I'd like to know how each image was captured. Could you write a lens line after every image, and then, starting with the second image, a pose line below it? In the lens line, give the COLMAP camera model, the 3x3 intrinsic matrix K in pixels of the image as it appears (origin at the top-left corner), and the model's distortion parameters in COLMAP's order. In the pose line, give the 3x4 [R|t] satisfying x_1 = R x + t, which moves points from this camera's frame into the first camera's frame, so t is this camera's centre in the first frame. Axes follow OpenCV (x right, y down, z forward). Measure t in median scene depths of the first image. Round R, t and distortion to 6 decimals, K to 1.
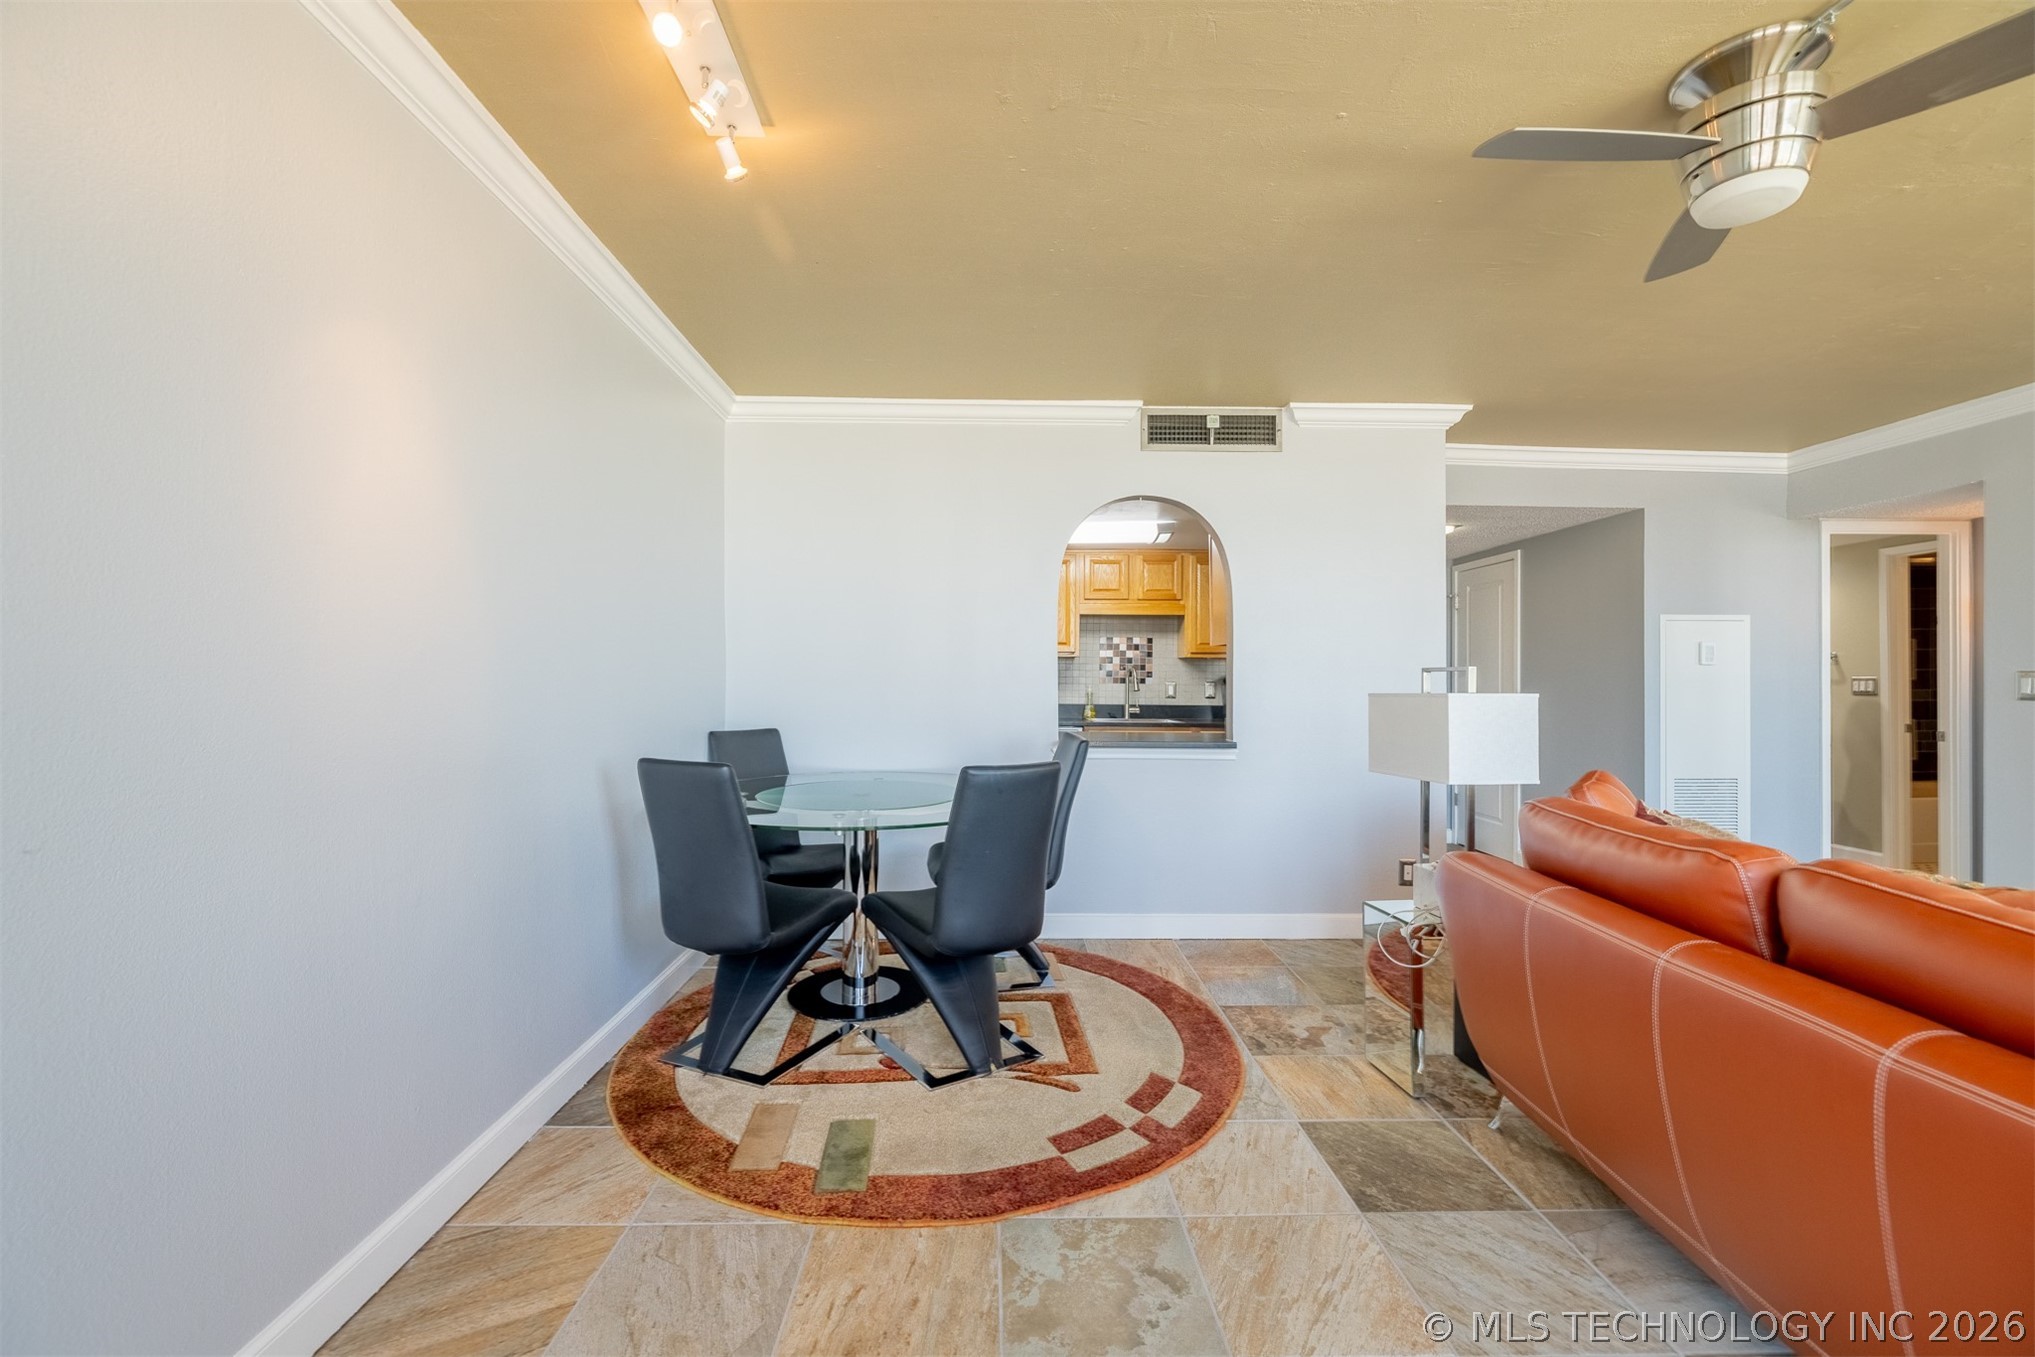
lens RADIAL K [[857.7, 0, 1027.1], [0, 857.7, 680.1], [0, 0, 1]] dist [0.002512, -0.000572]
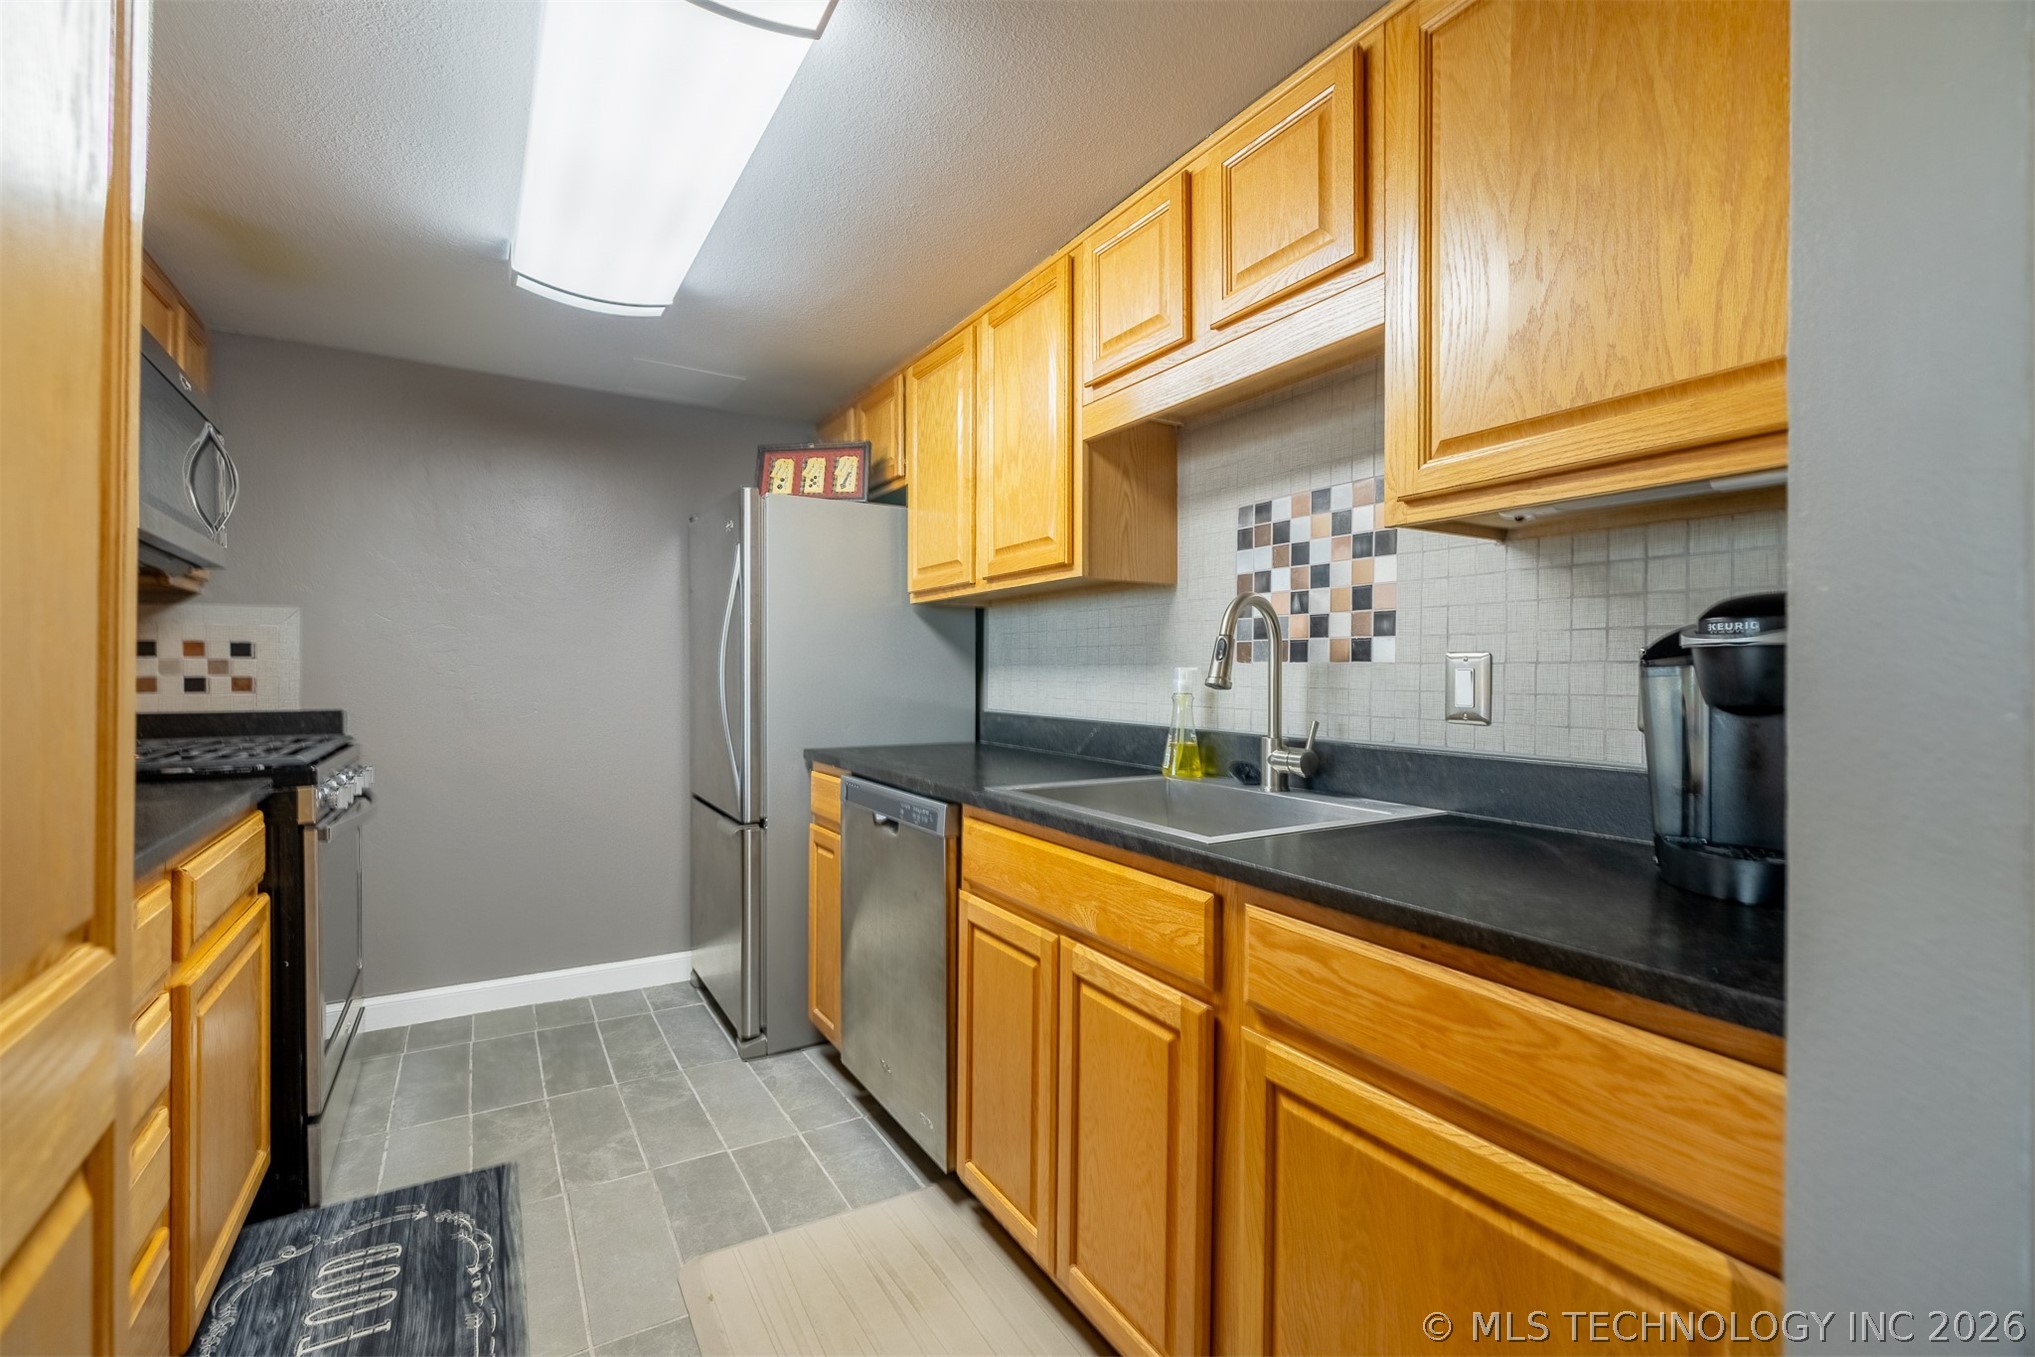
lens RADIAL K [[857.7, 0, 1021.2], [0, 857.7, 677.6], [0, 0, 1]] dist [0.002512, -0.000572]
pose [[0.503023, 0.001364, -0.864272, 0.307020], [-0.003946, 0.999992, -0.000719, 0.009770], [0.864264, 0.003772, 0.503024, 0.785952]]
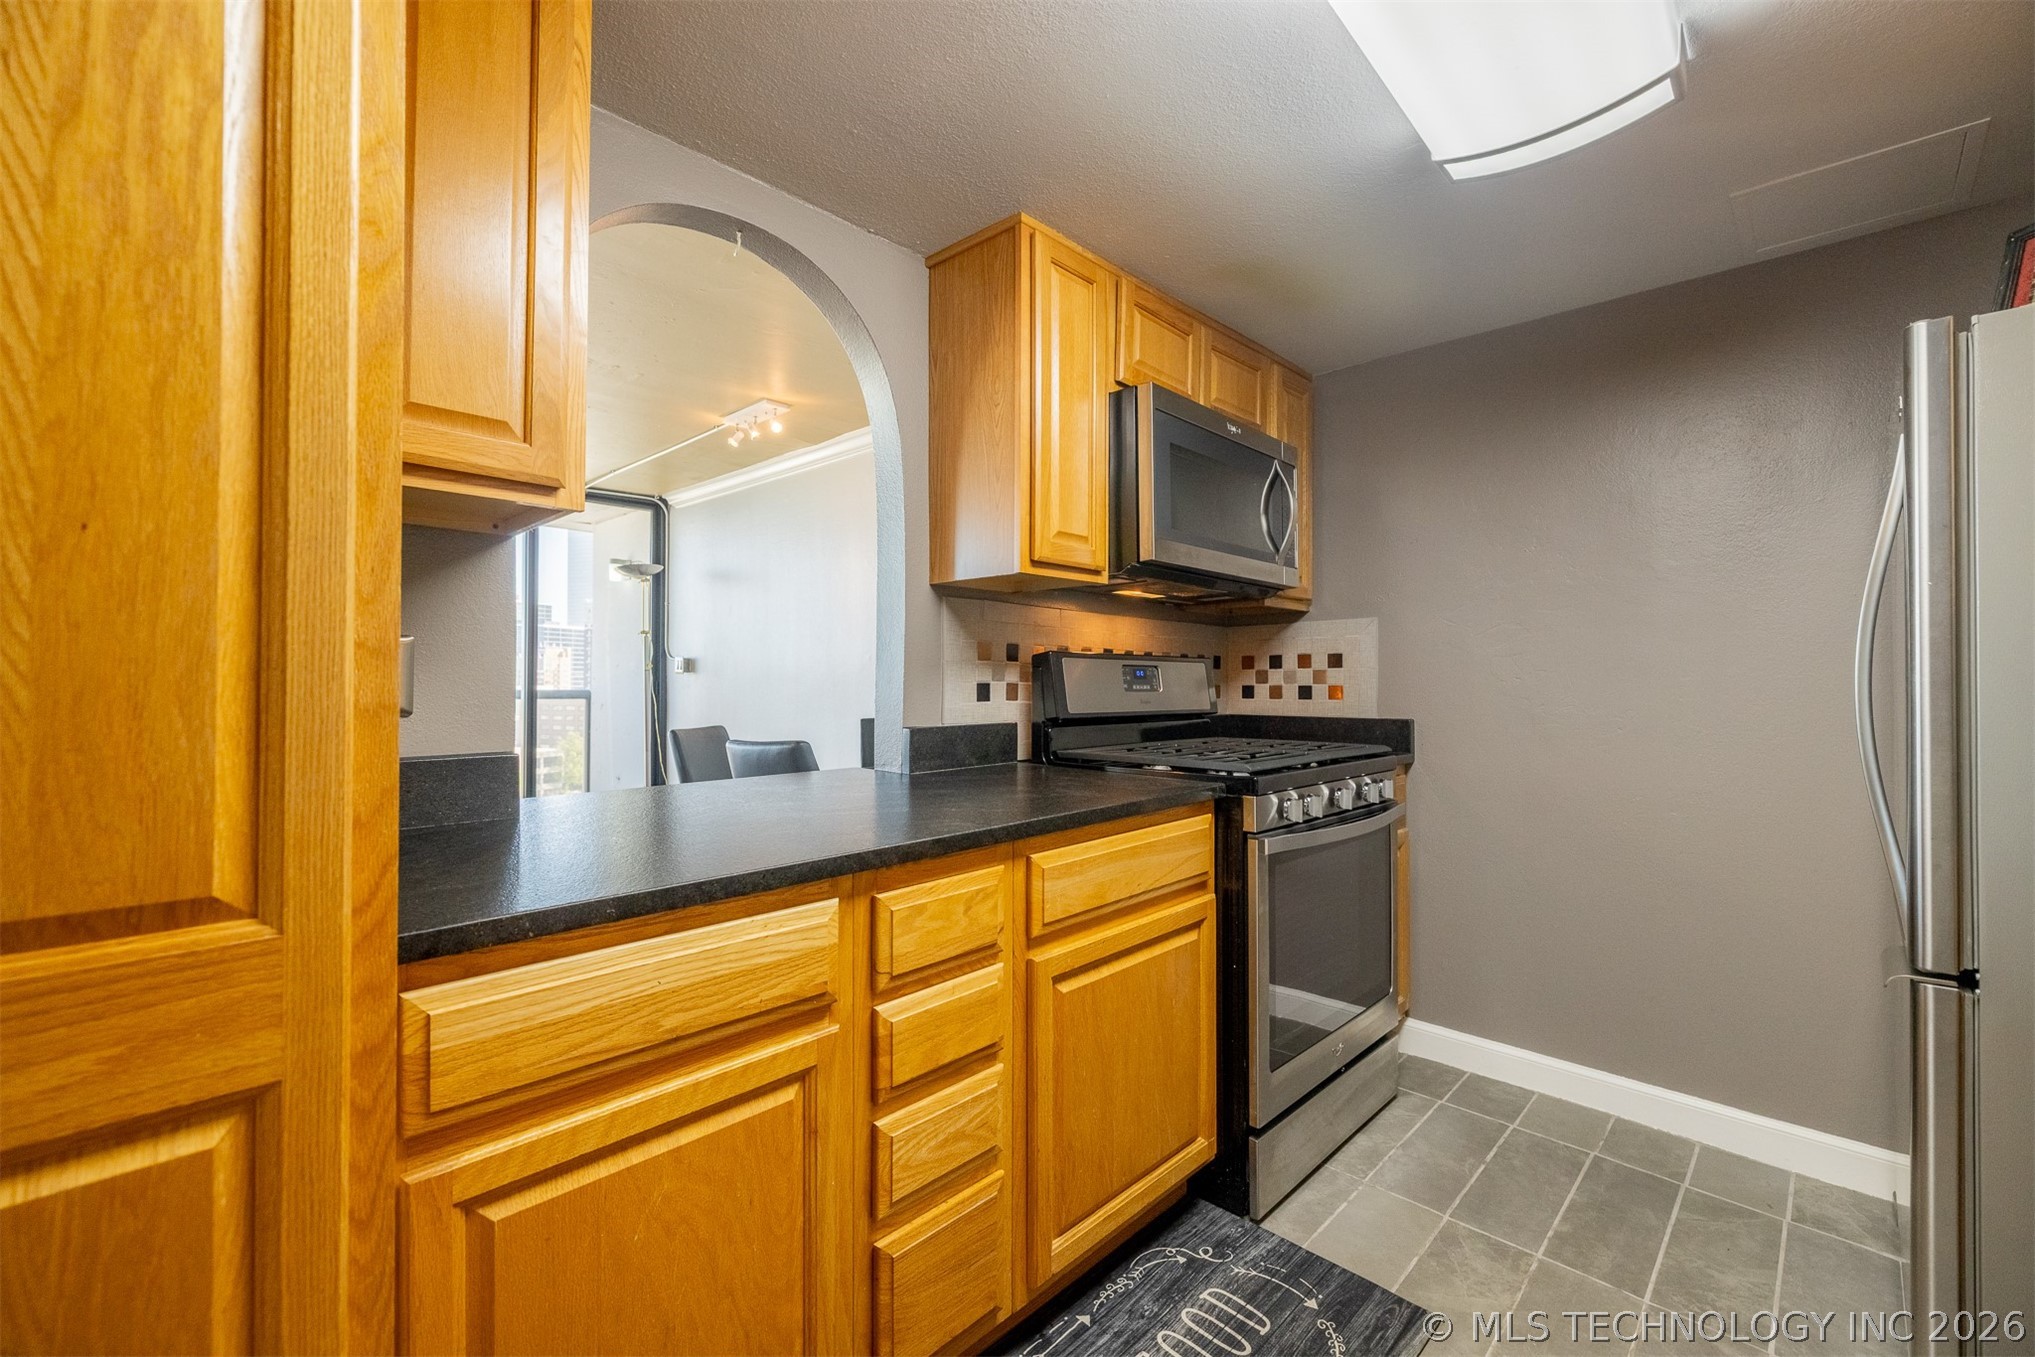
lens RADIAL K [[857.7, 0, 1018.4], [0, 857.7, 679.1], [0, 0, 1]] dist [0.002512, -0.000572]
pose [[-0.719193, -0.004583, -0.694795, 0.202334], [-0.003971, 0.999989, -0.002486, 0.009147], [0.694799, 0.000972, -0.719204, 0.870846]]
